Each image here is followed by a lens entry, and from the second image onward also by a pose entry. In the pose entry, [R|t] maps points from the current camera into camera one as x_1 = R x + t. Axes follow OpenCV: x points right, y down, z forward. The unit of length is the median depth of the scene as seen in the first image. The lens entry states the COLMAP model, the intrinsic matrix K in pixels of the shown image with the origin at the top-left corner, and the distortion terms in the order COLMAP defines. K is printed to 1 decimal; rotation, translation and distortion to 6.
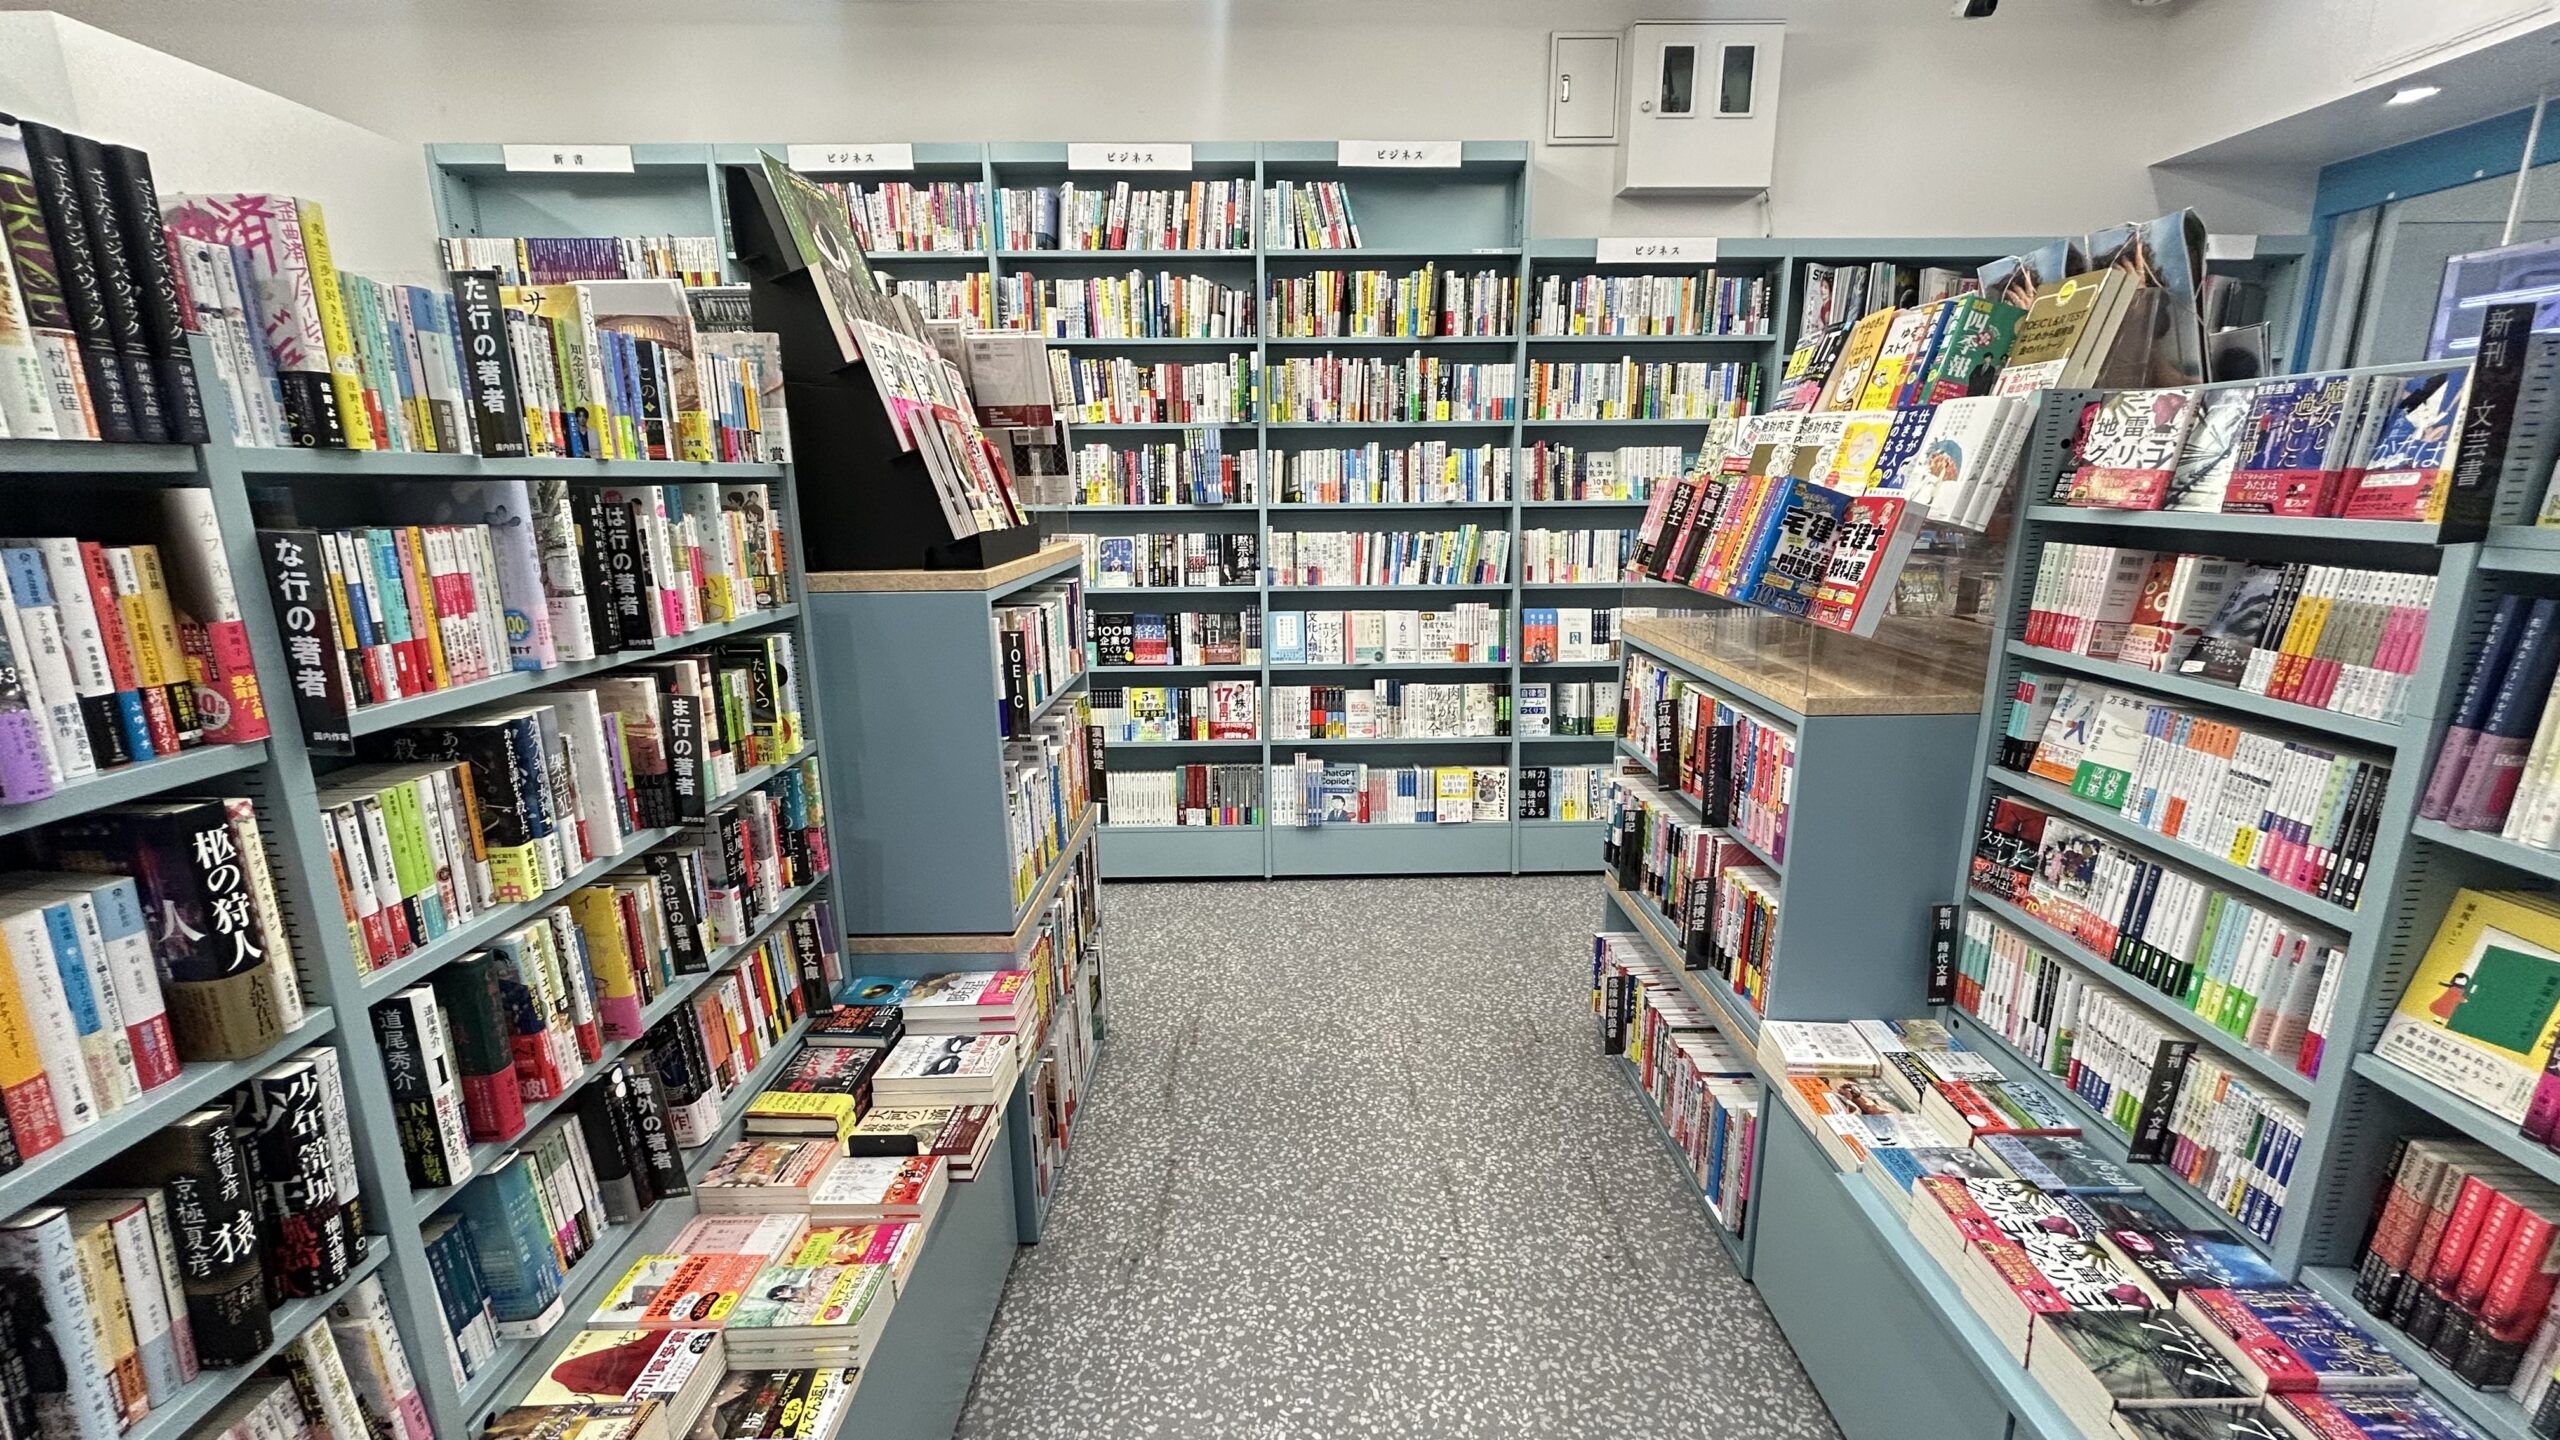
lens RADIAL K [[1041.1, 0, 1286.8], [0, 1041.1, 712.1], [0, 0, 1]] dist [-0.006511, 0.003812]
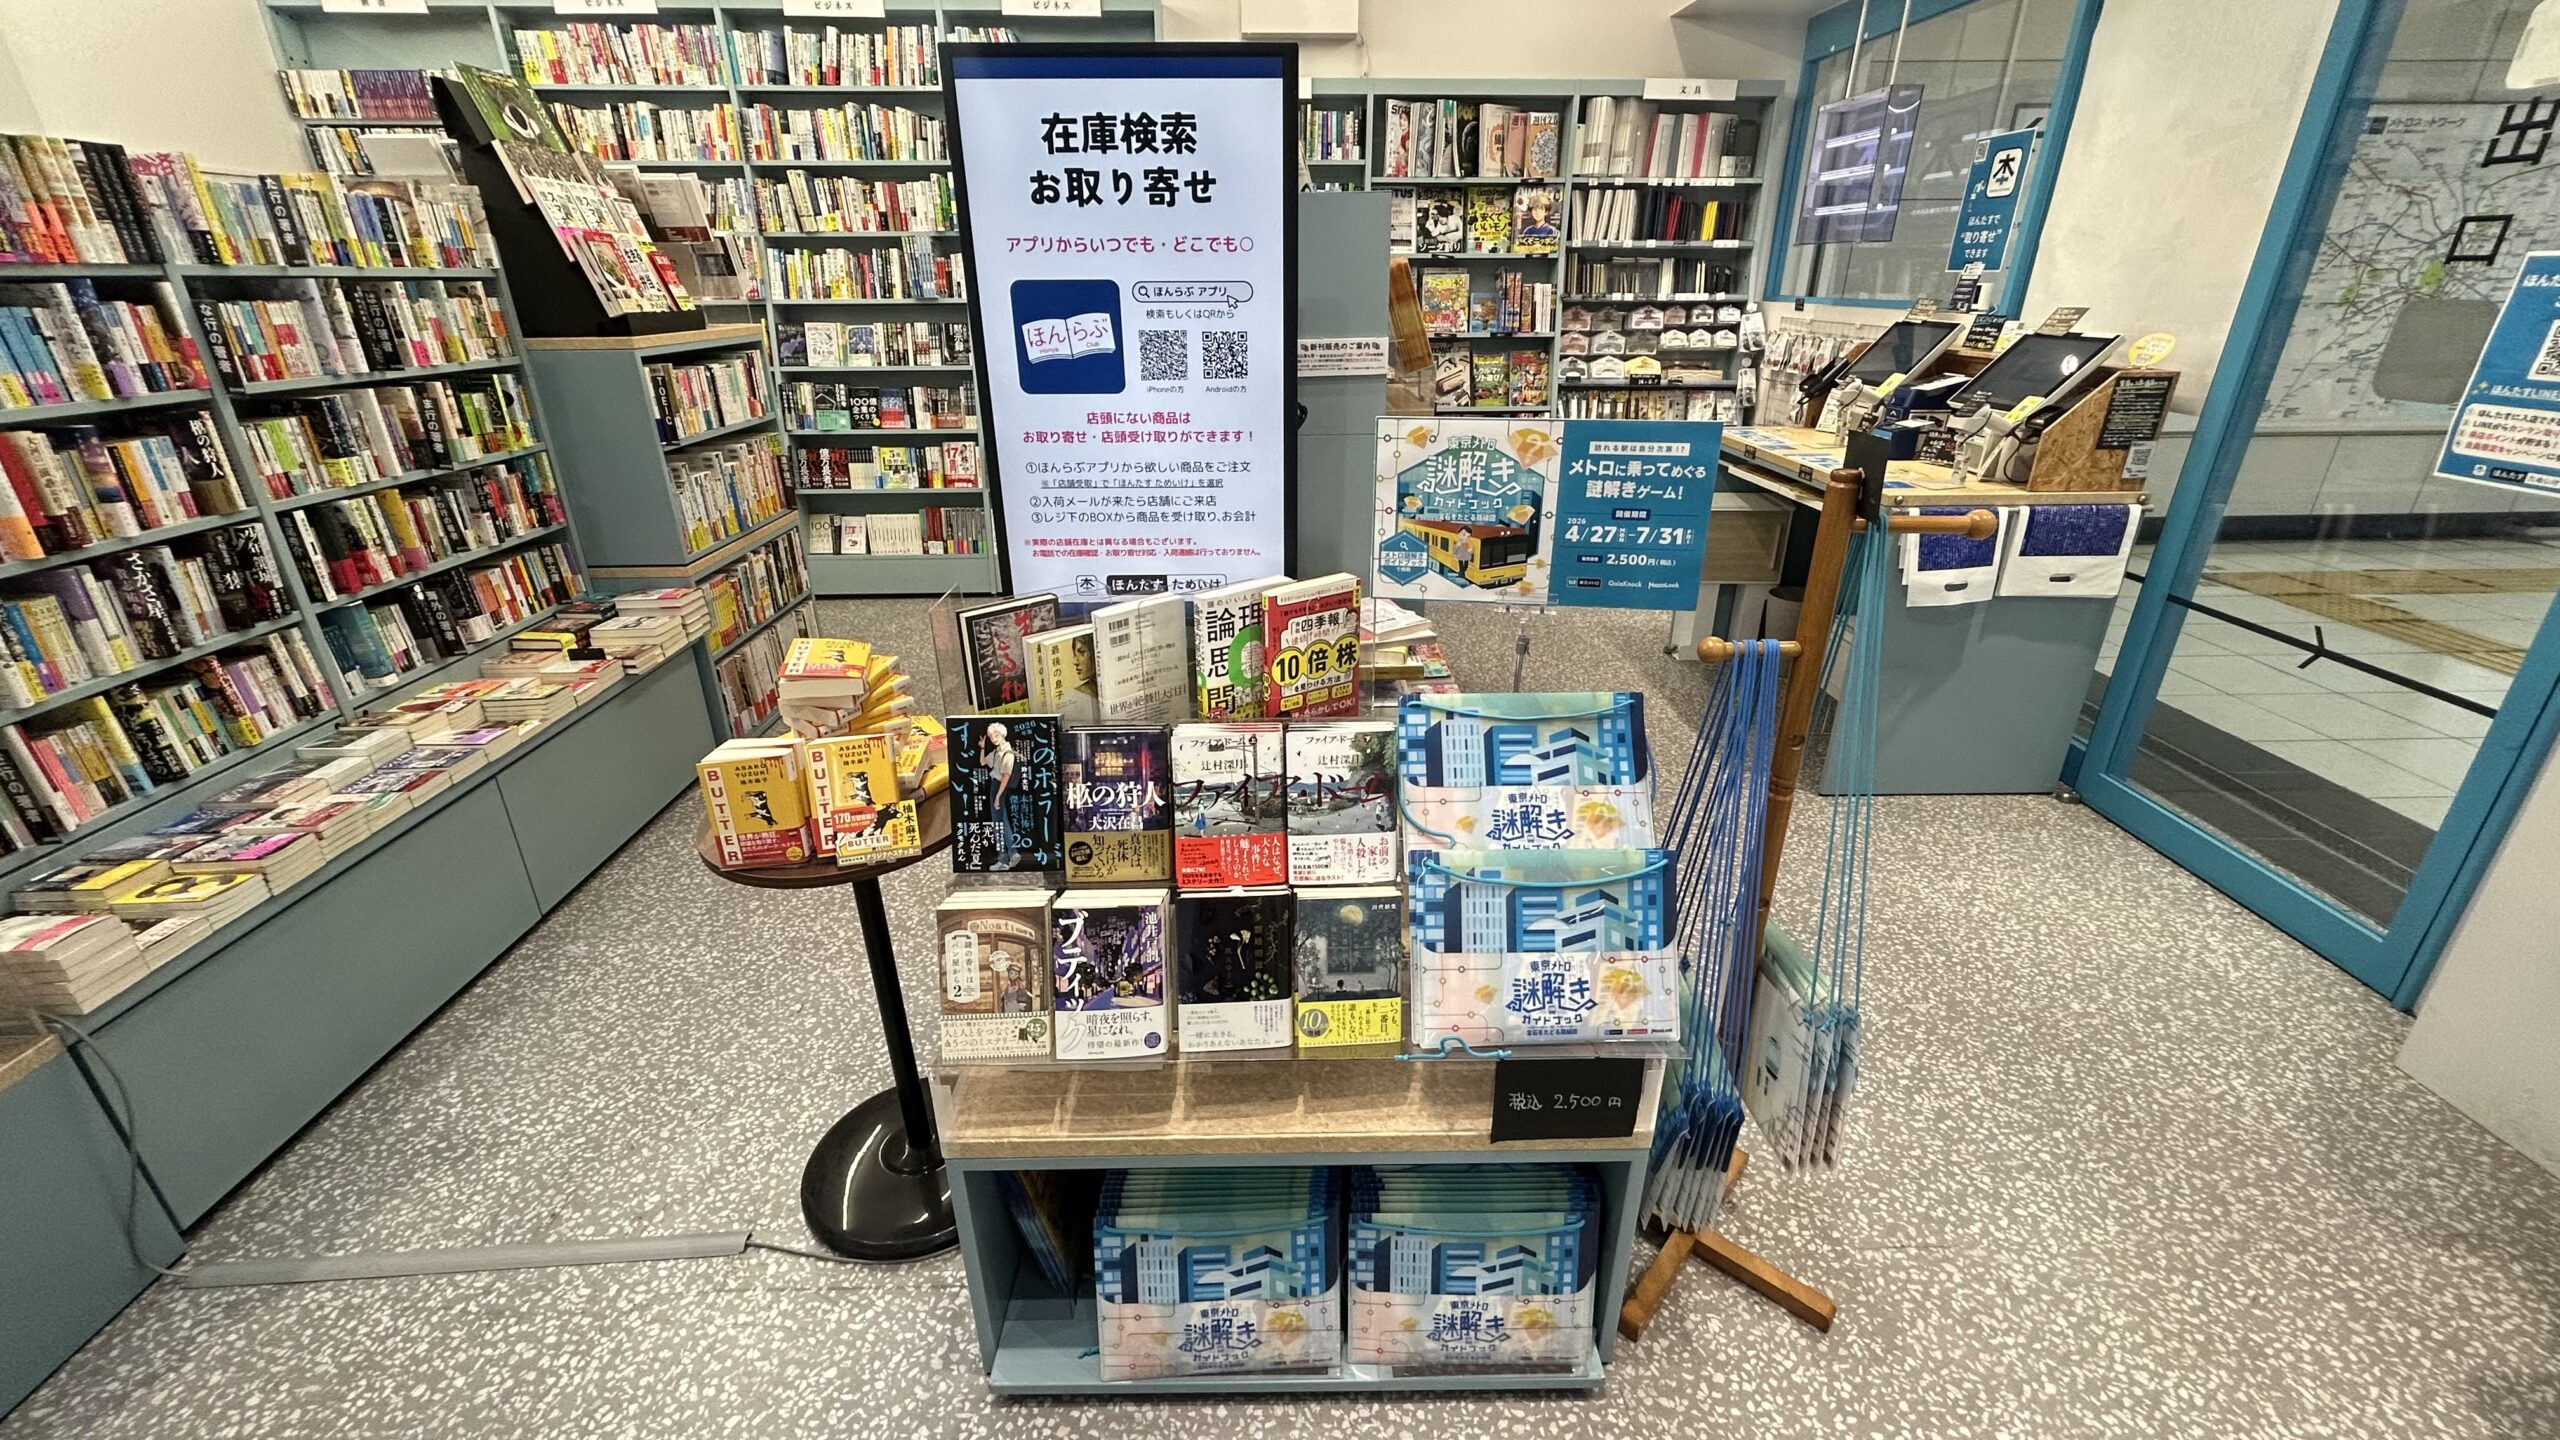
lens RADIAL K [[1041.1, 0, 1286.8], [0, 1041.1, 712.1], [0, 0, 1]] dist [-0.006511, 0.003812]
pose [[0.999755, -0.004593, 0.021672, 0.359859], [0.000739, 0.984635, 0.174623, 0.083331], [-0.022141, -0.174564, 0.984397, -0.384008]]
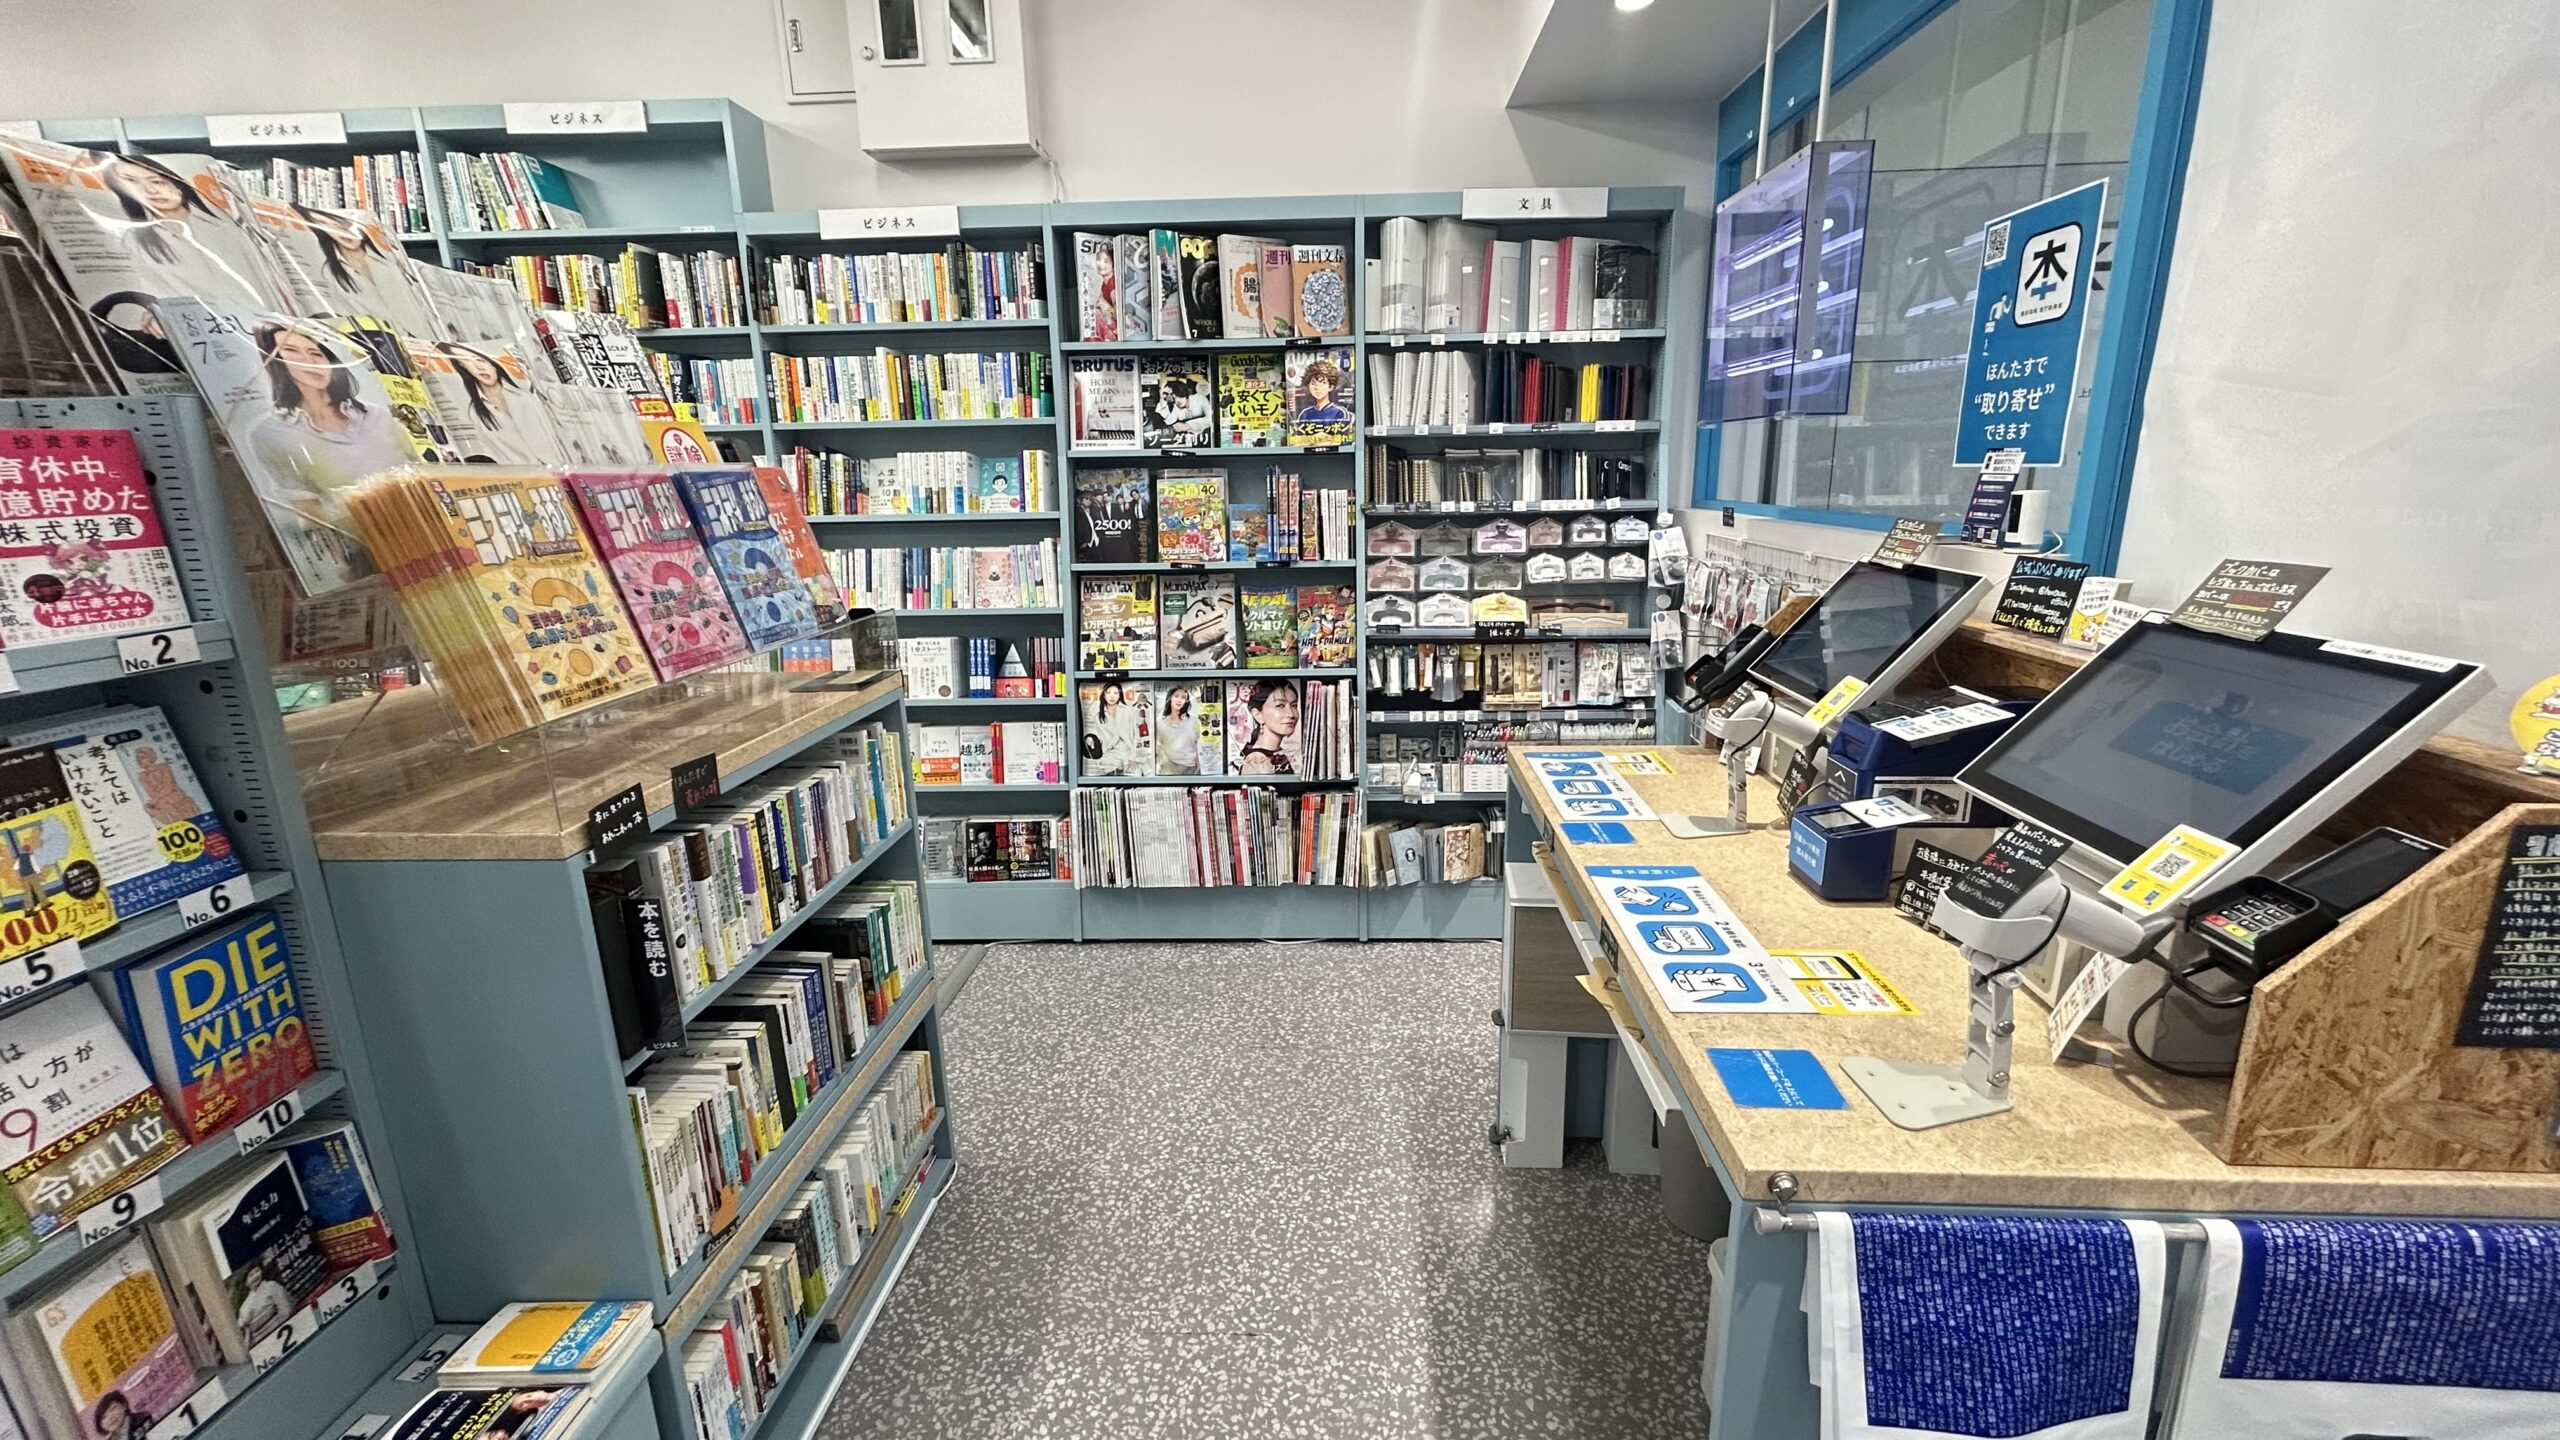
lens RADIAL K [[1041.1, 0, 1286.8], [0, 1041.1, 712.1], [0, 0, 1]] dist [-0.006511, 0.003812]
pose [[0.998796, -0.000213, -0.049066, 0.738147], [0.000660, 0.999959, 0.009085, -0.050812], [0.049062, -0.009107, 0.998754, 0.163517]]
